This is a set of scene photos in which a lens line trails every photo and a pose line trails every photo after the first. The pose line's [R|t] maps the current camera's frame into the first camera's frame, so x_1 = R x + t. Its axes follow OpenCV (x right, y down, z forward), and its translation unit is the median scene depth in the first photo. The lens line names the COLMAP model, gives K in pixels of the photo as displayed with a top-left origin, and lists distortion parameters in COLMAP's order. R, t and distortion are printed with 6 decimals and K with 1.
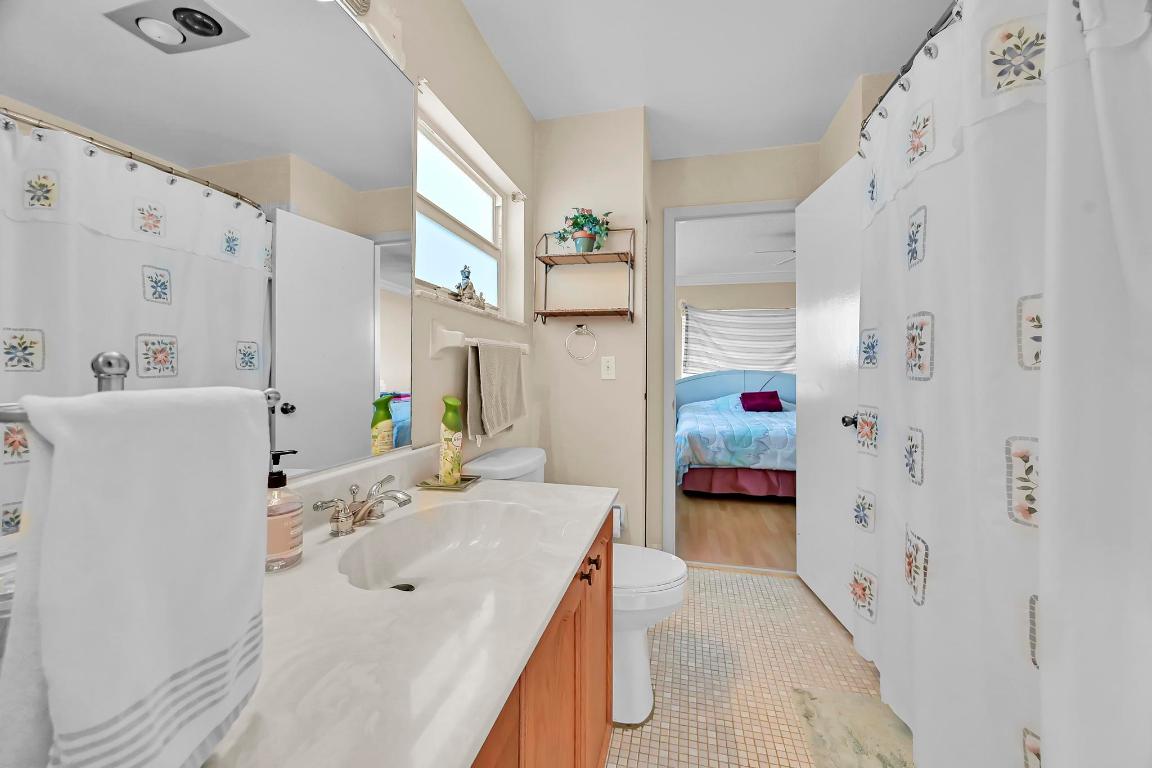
lens RADIAL K [[451.6, 0, 578.7], [0, 451.6, 377.5], [0, 0, 1]] dist [-0.000275, -0.000136]
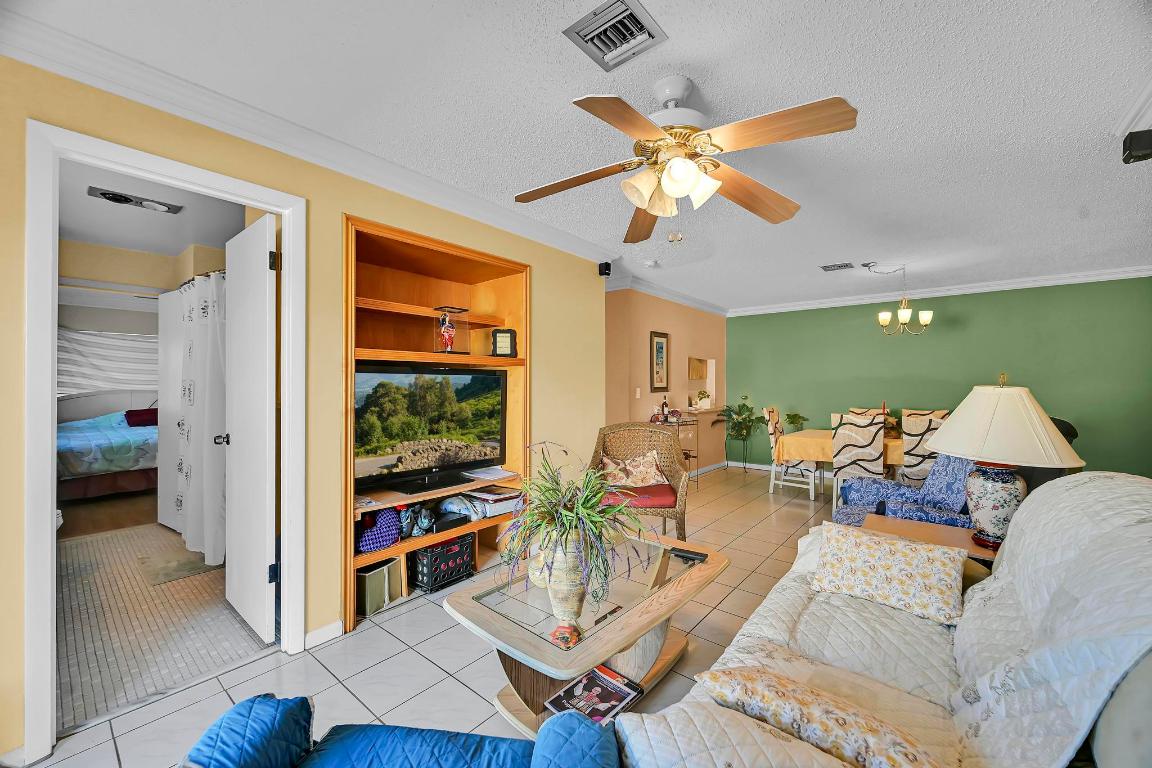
lens RADIAL K [[451.6, 0, 582.3], [0, 451.6, 384.4], [0, 0, 1]] dist [-0.000275, -0.000136]
pose [[0.452958, -0.009343, 0.891483, -0.177881], [0.008055, 0.999947, 0.006387, -0.041240], [-0.891496, 0.004288, 0.453009, -0.724605]]
